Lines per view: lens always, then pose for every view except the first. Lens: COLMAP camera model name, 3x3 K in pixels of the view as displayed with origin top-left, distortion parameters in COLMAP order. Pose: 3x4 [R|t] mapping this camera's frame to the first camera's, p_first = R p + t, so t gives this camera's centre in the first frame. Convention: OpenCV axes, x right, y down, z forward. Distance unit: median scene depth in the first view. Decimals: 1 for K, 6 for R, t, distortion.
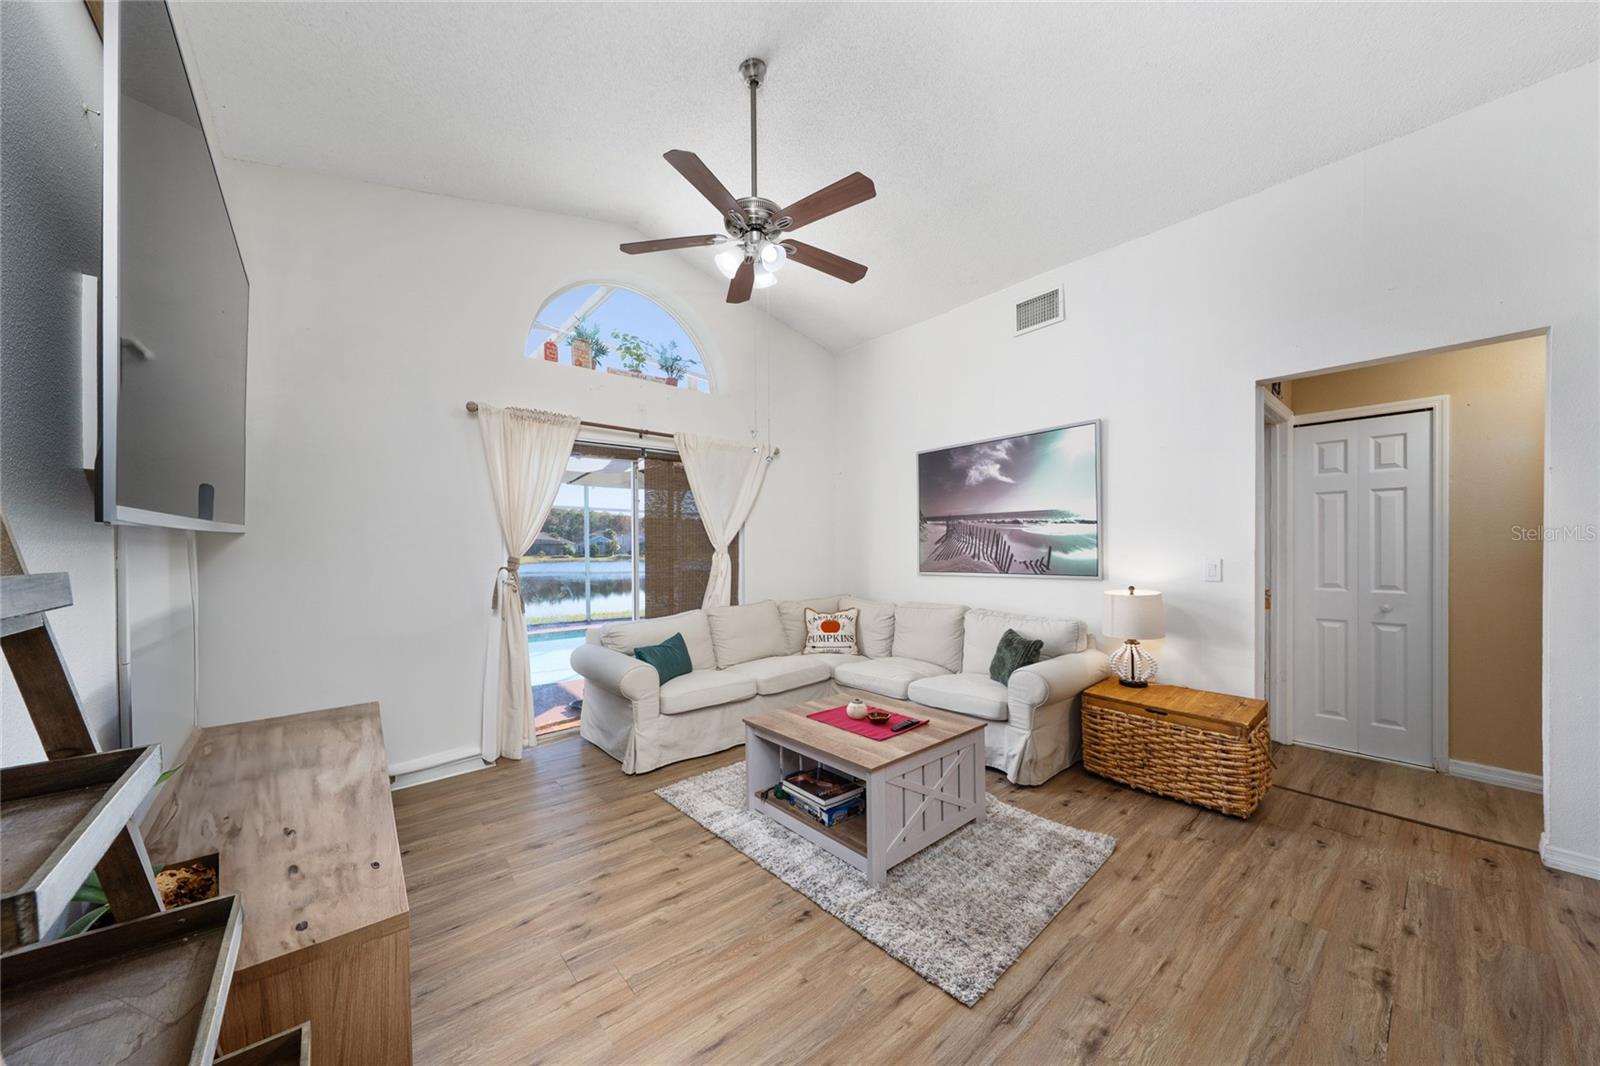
lens RADIAL K [[555.7, 0, 799.0], [0, 555.7, 556.2], [0, 0, 1]] dist [-0.000865, -0.000017]
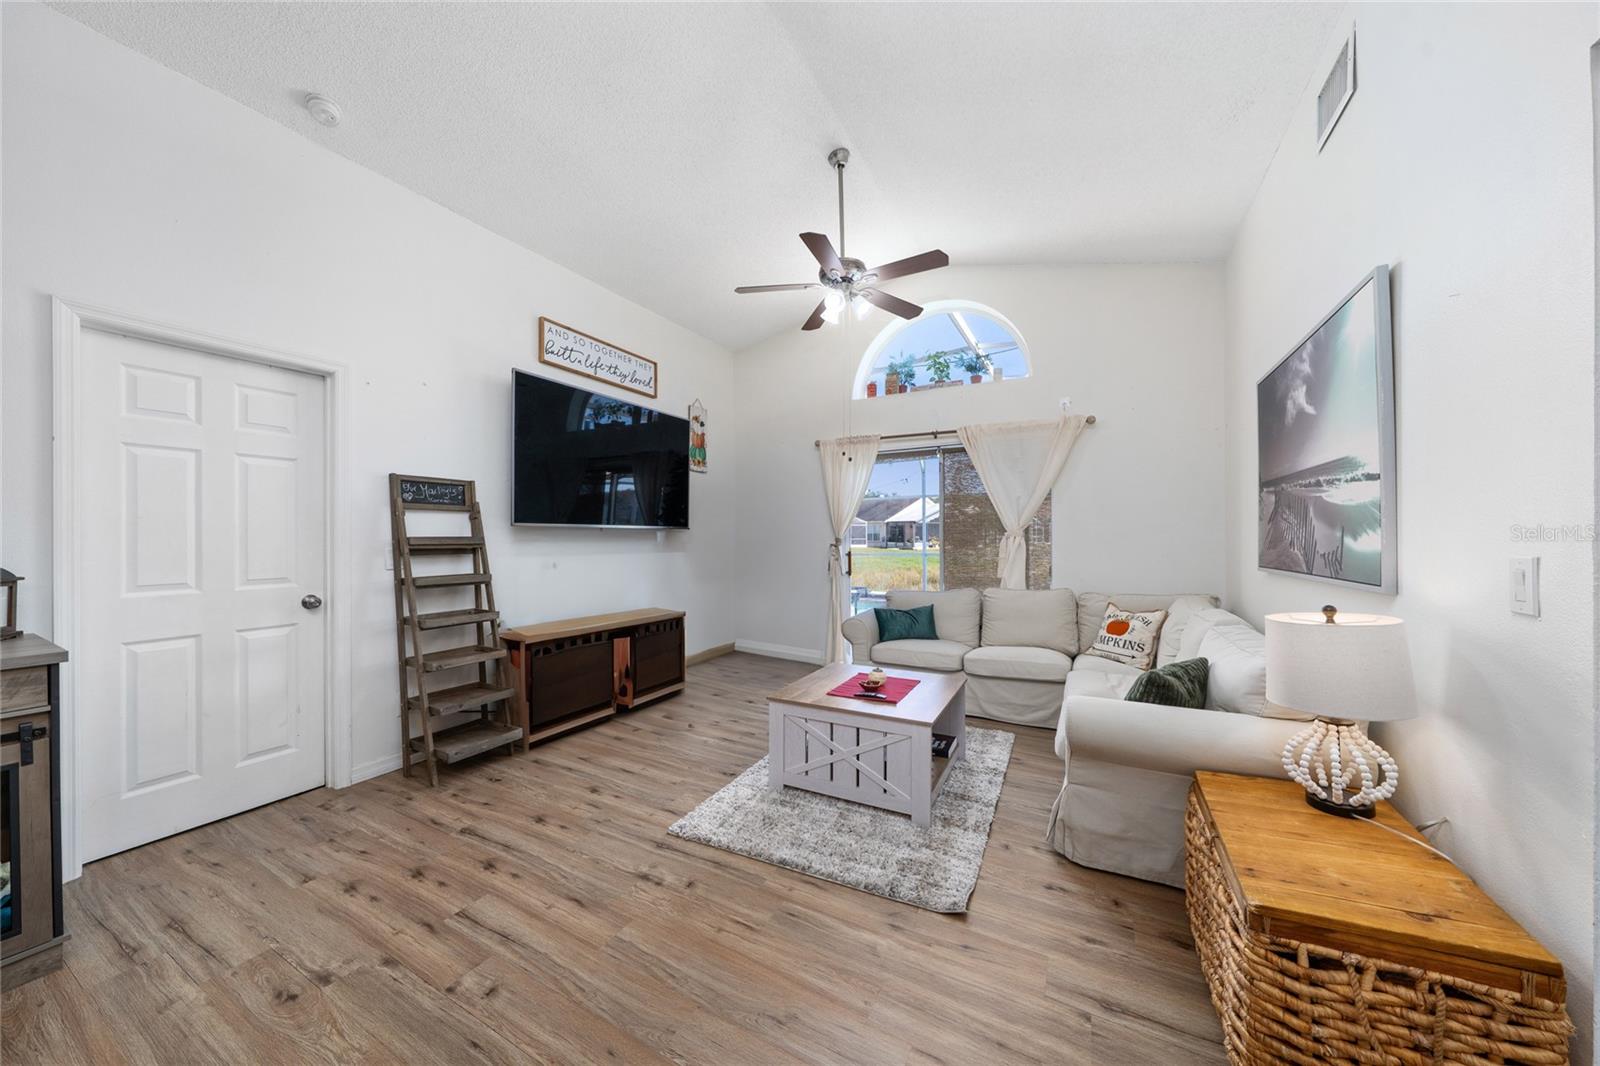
lens RADIAL K [[550.2, 0, 795.1], [0, 550.2, 541.5], [0, 0, 1]] dist [0.001754, 0.000178]
pose [[0.358319, 0.014784, -0.933482, 0.742237], [-0.013249, 0.999854, 0.010750, -0.001815], [0.933505, 0.008516, 0.358463, 0.316384]]
